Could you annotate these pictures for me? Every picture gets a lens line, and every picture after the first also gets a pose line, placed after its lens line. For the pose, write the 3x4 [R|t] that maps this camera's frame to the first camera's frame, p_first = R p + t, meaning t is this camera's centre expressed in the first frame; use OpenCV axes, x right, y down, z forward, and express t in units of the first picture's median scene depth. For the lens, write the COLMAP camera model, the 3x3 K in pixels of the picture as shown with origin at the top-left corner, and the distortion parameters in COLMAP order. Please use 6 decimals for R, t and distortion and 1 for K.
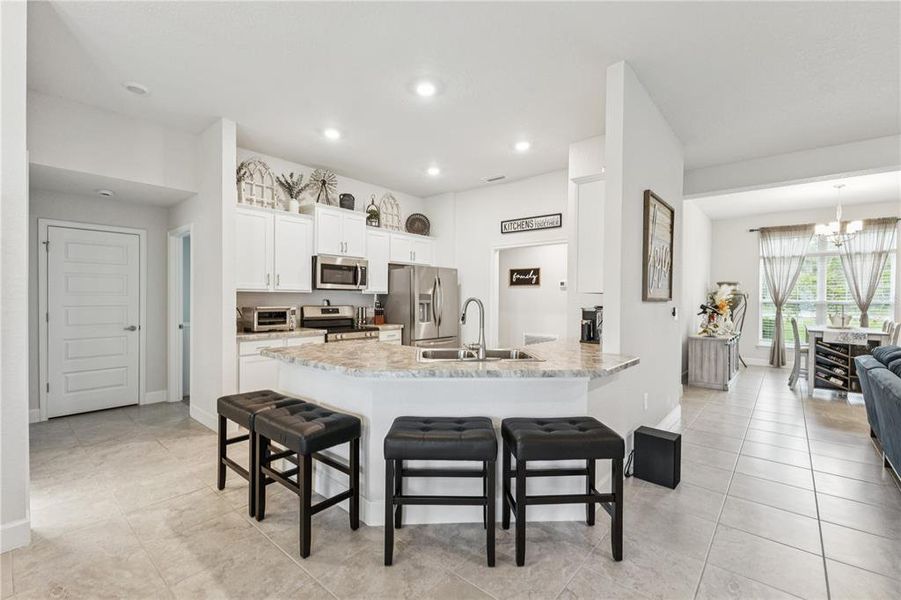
lens RADIAL K [[390.2, 0, 452.0], [0, 390.2, 300.9], [0, 0, 1]] dist [0.005084, -0.000418]
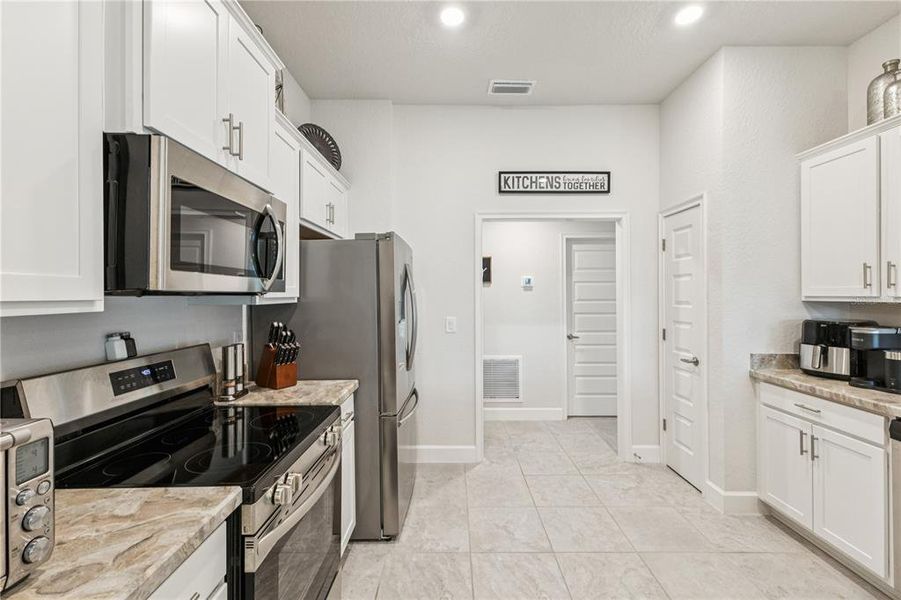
lens RADIAL K [[390.2, 0, 446.6], [0, 390.2, 292.8], [0, 0, 1]] dist [0.005084, -0.000418]
pose [[0.770111, -0.004850, 0.637891, -0.309917], [0.012158, 0.999901, -0.007077, -0.024748], [-0.637794, 0.013206, 0.770094, 0.641394]]
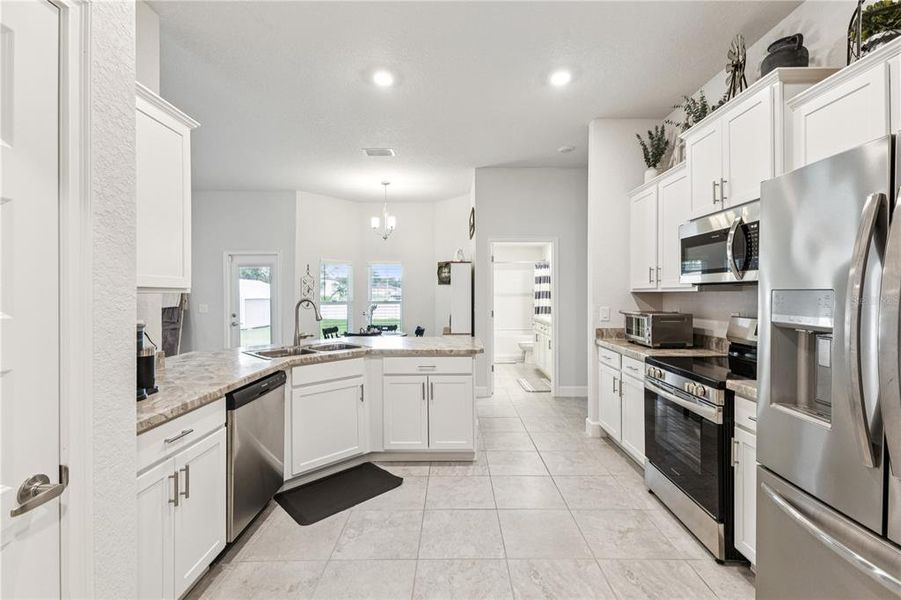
lens RADIAL K [[390.2, 0, 448.3], [0, 390.2, 294.0], [0, 0, 1]] dist [0.005084, -0.000418]
pose [[-0.760293, -0.006733, -0.649545, 0.246025], [-0.010703, 0.999940, 0.002162, -0.014932], [0.649492, 0.008596, -0.760320, 1.054281]]
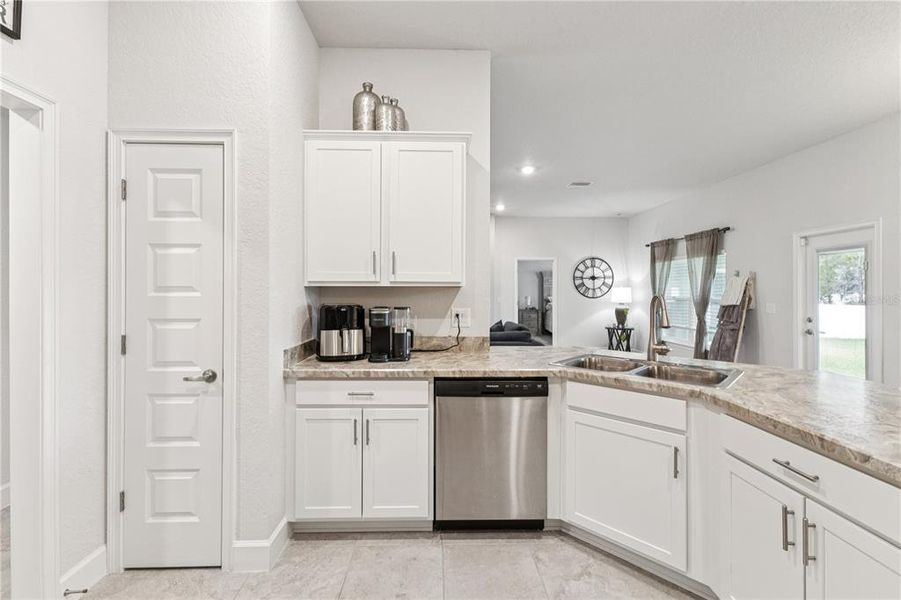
lens RADIAL K [[390.2, 0, 443.3], [0, 390.2, 290.0], [0, 0, 1]] dist [0.005084, -0.000418]
pose [[-0.667351, -0.005181, 0.744726, -0.122495], [0.000328, 0.999974, 0.007251, -0.012356], [-0.744744, 0.005083, -0.667331, 0.904511]]
